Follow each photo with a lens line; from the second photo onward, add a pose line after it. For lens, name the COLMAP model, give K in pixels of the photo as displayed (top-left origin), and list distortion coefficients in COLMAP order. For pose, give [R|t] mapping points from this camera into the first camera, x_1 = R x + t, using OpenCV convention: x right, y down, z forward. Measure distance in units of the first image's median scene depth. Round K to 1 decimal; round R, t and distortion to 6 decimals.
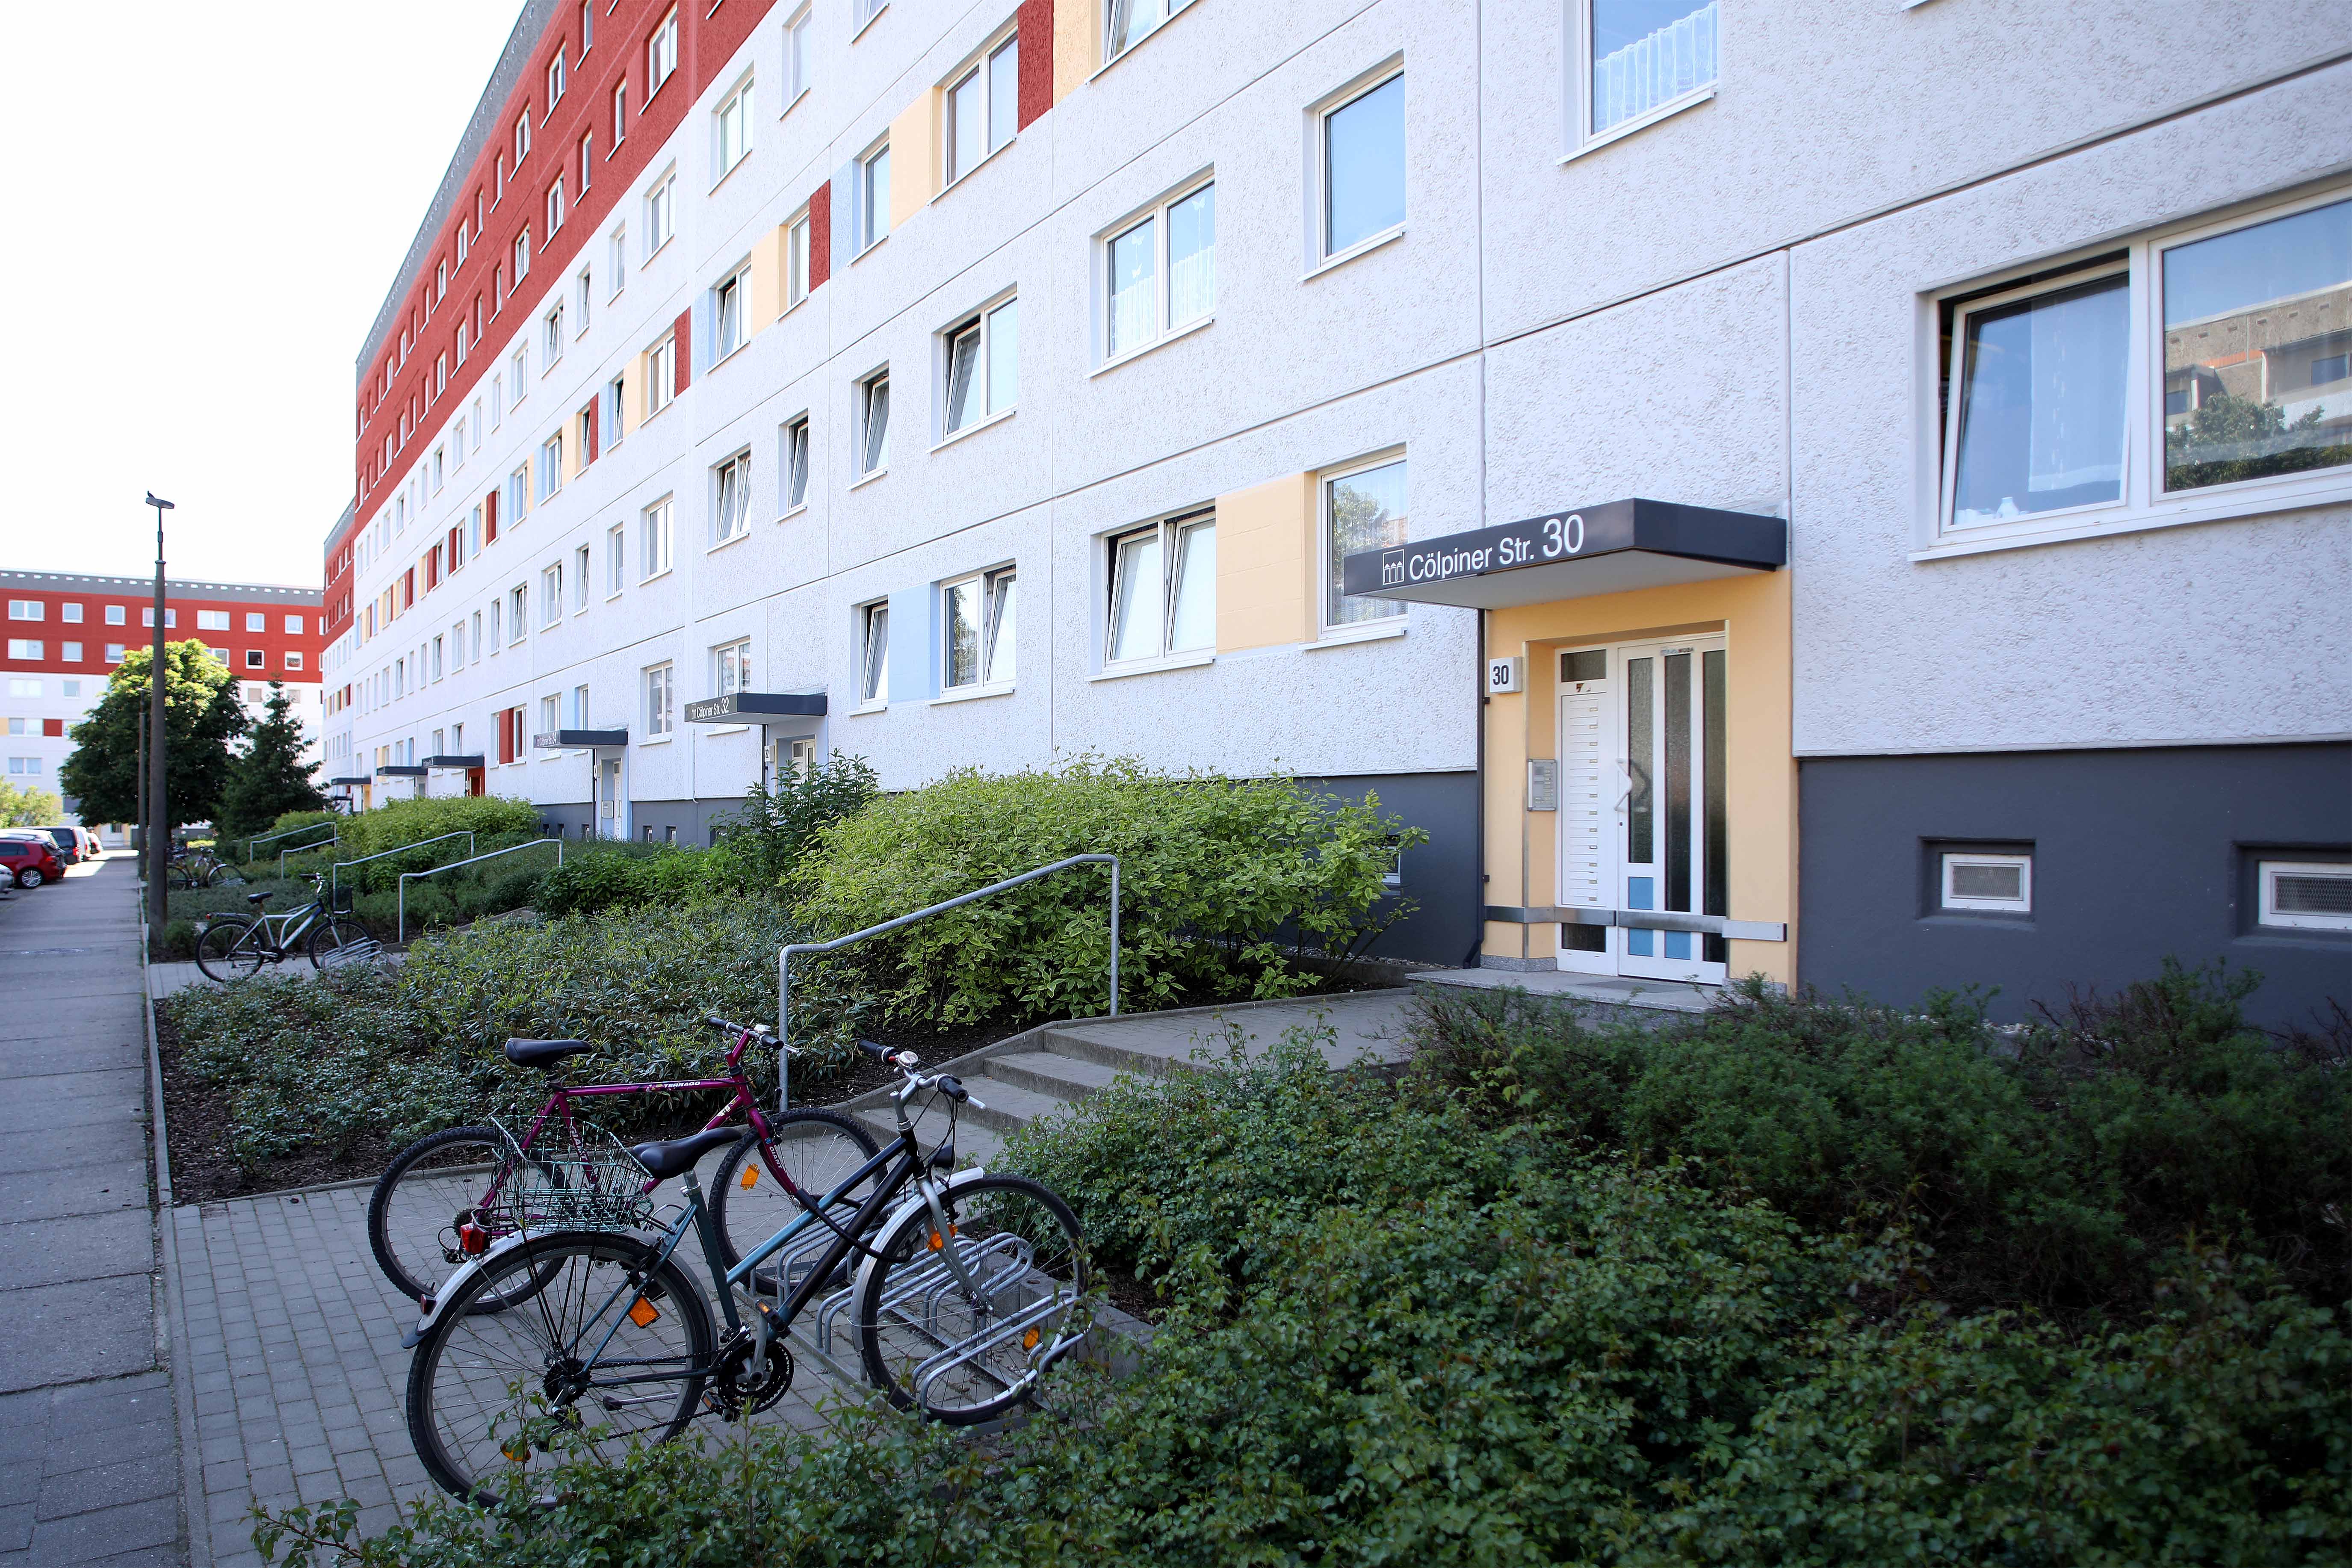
lens RADIAL K [[1610.8, 0, 1176.0], [0, 1610.8, 784.0], [0, 0, 1]] dist [-0.041462, 0.002094]
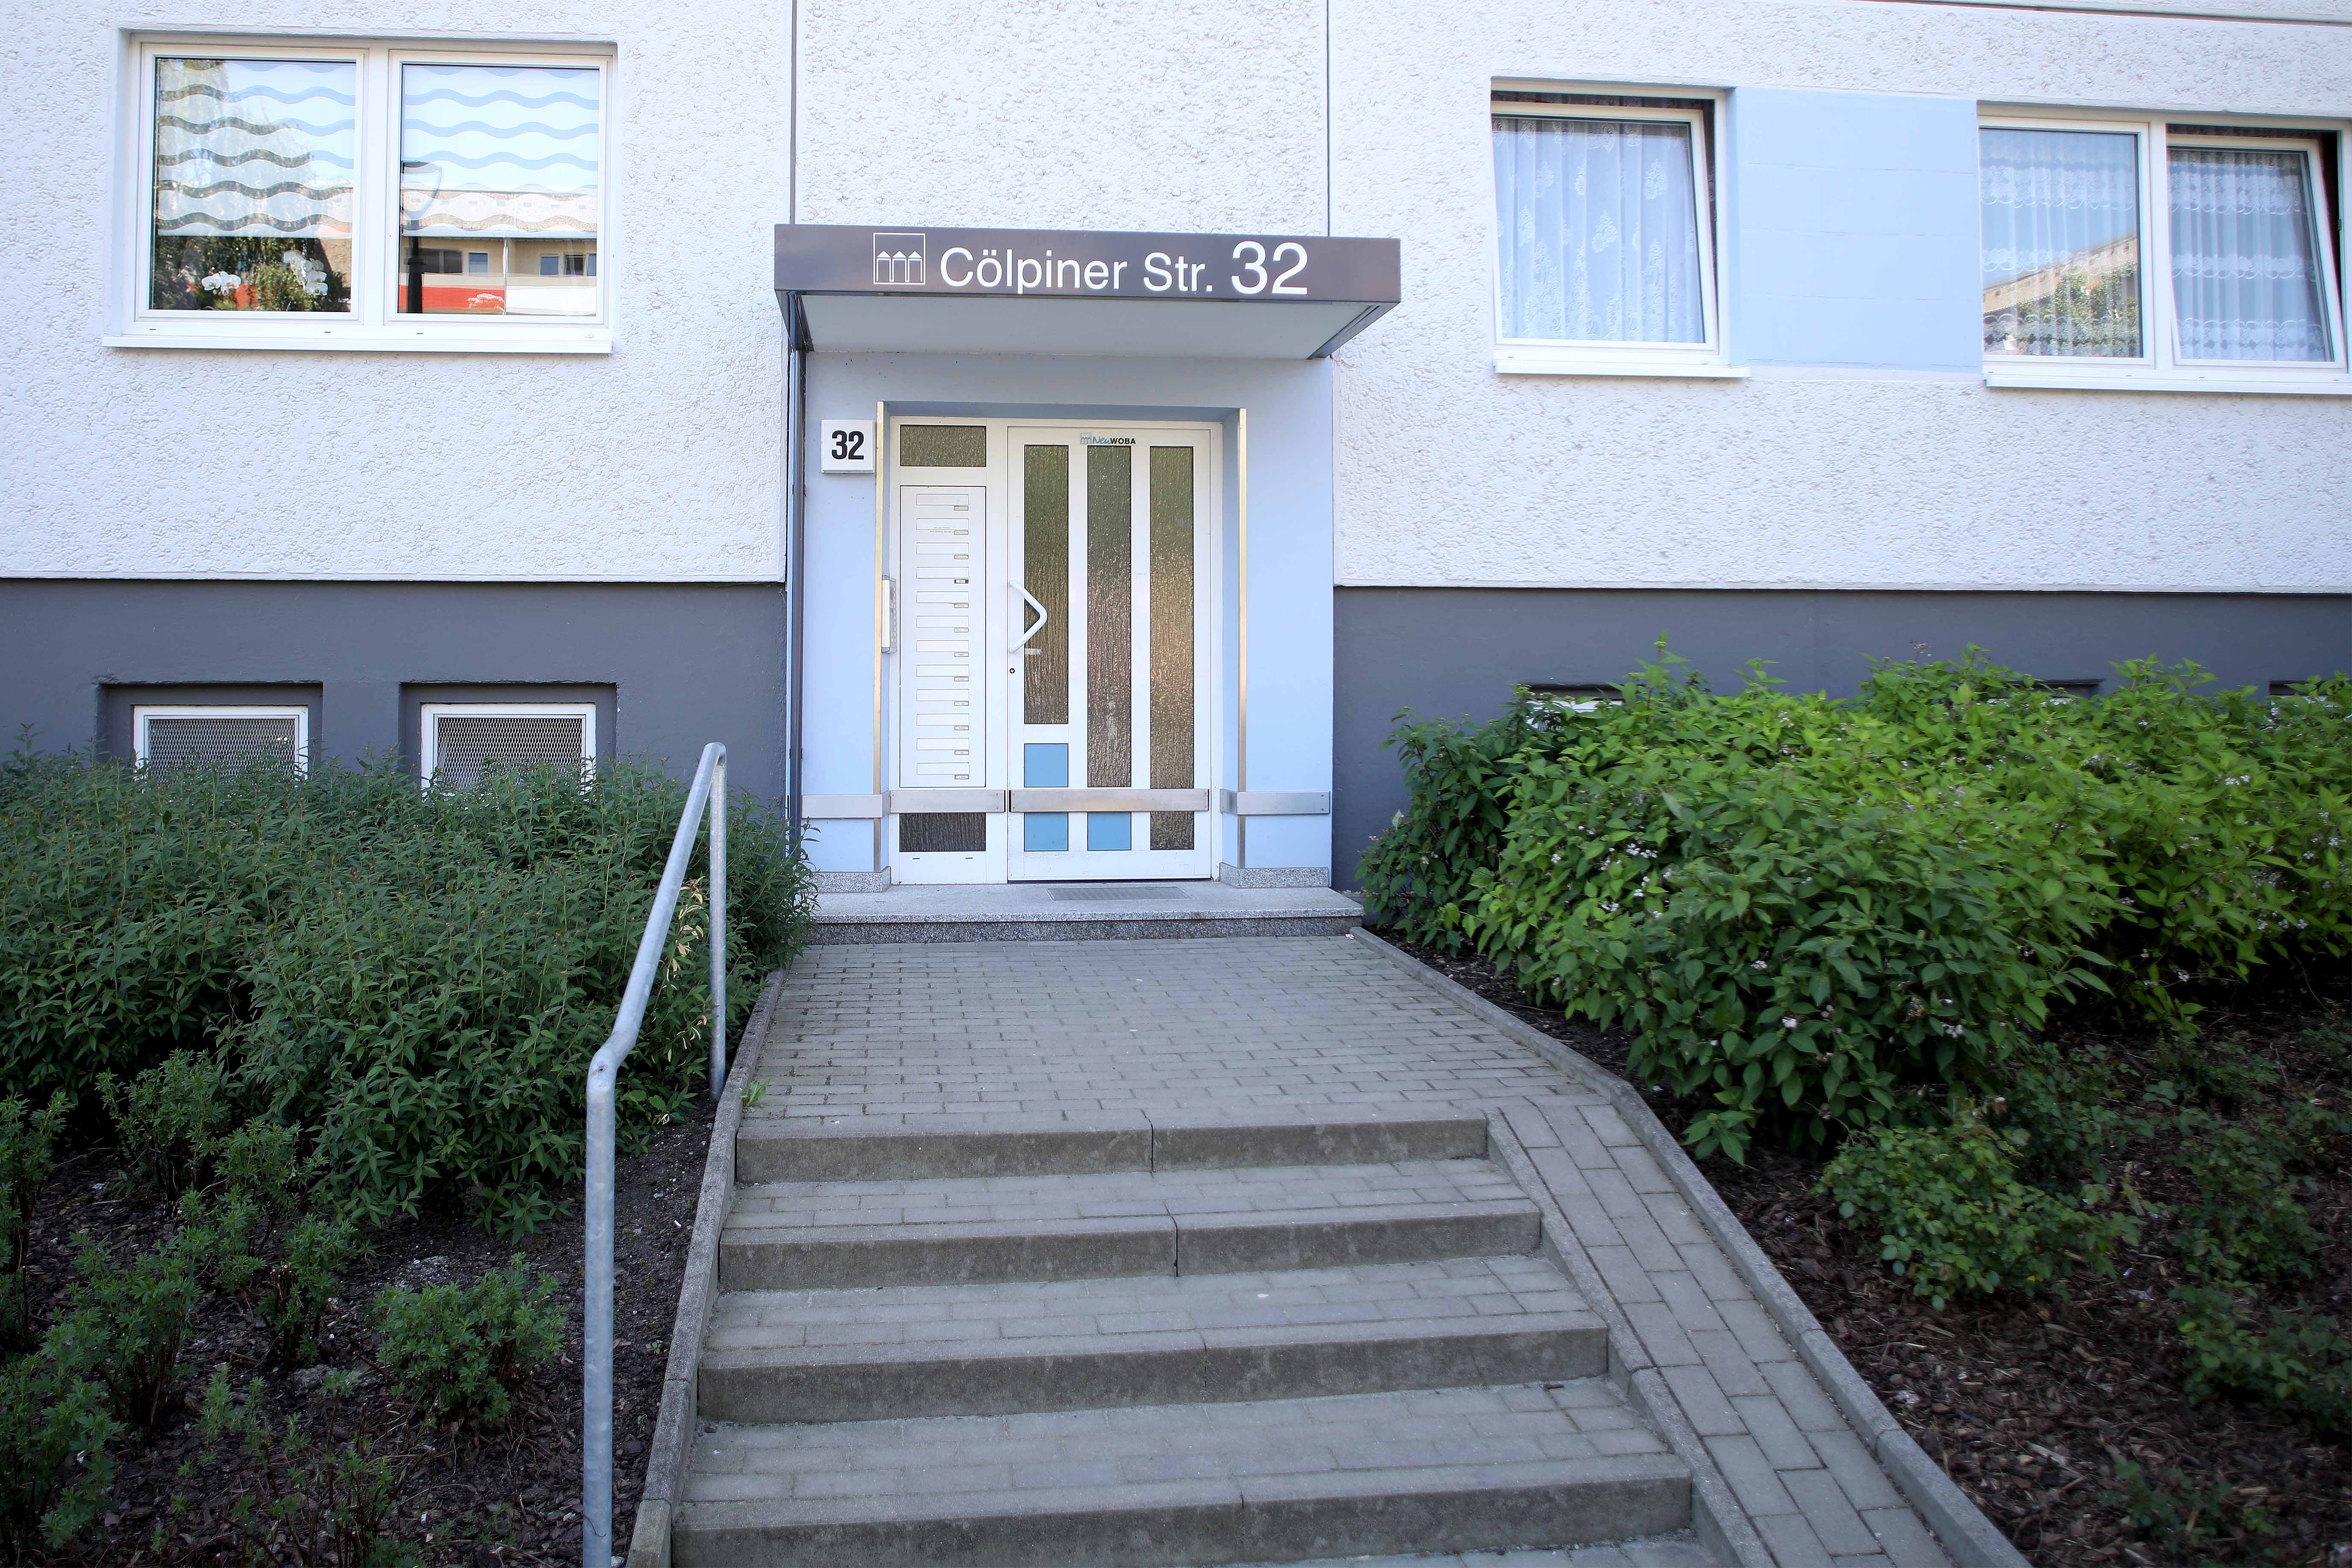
lens RADIAL K [[1753.3, 0, 1175.5], [0, 1753.3, 577.6], [0, 0, 1]] dist [-0.030417, 0.002567]
pose [[0.478987, 0.042533, 0.876791, -0.139363], [-0.020705, 0.999095, -0.037154, 0.003849], [-0.877578, -0.000358, 0.479434, 0.202919]]
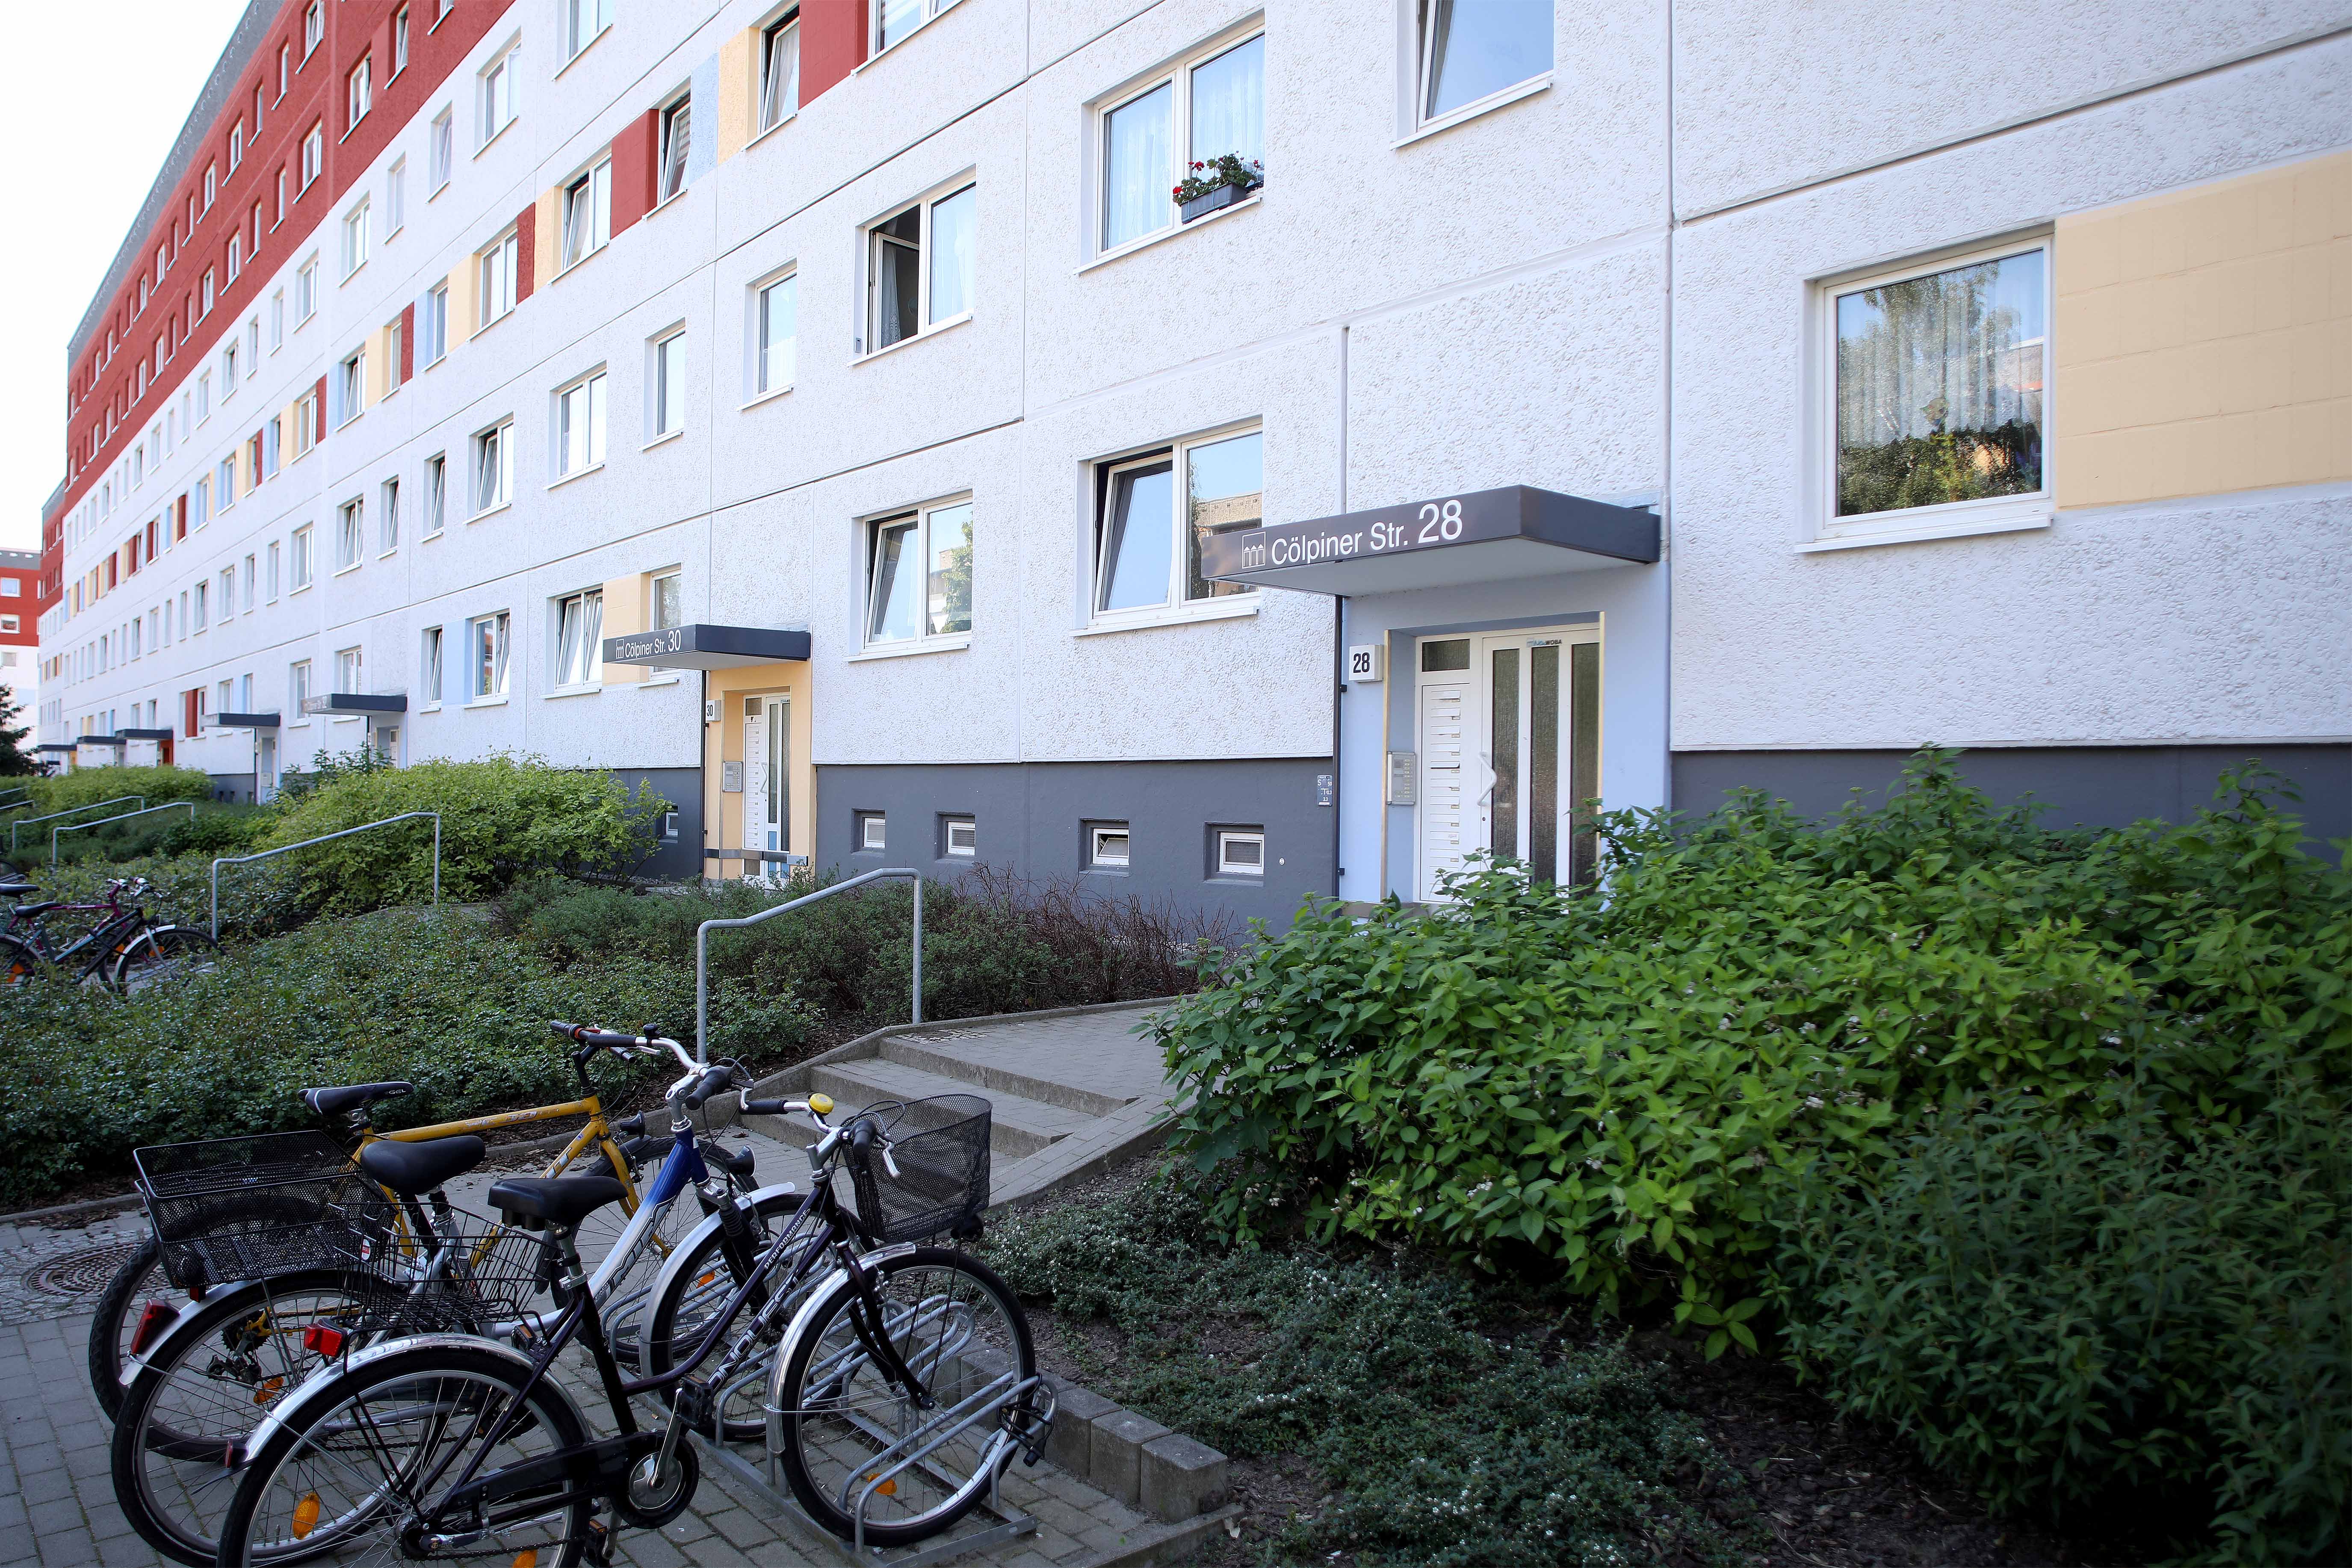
lens RADIAL K [[1668.5, 0, 1176.0], [0, 1668.5, 784.0], [0, 0, 1]] dist [-0.023026, 0.003686]
pose [[0.994471, 0.021159, 0.102859, 0.192174], [-0.022126, 0.999721, 0.008272, -0.006079], [-0.102655, -0.010502, 0.994662, -0.294138]]
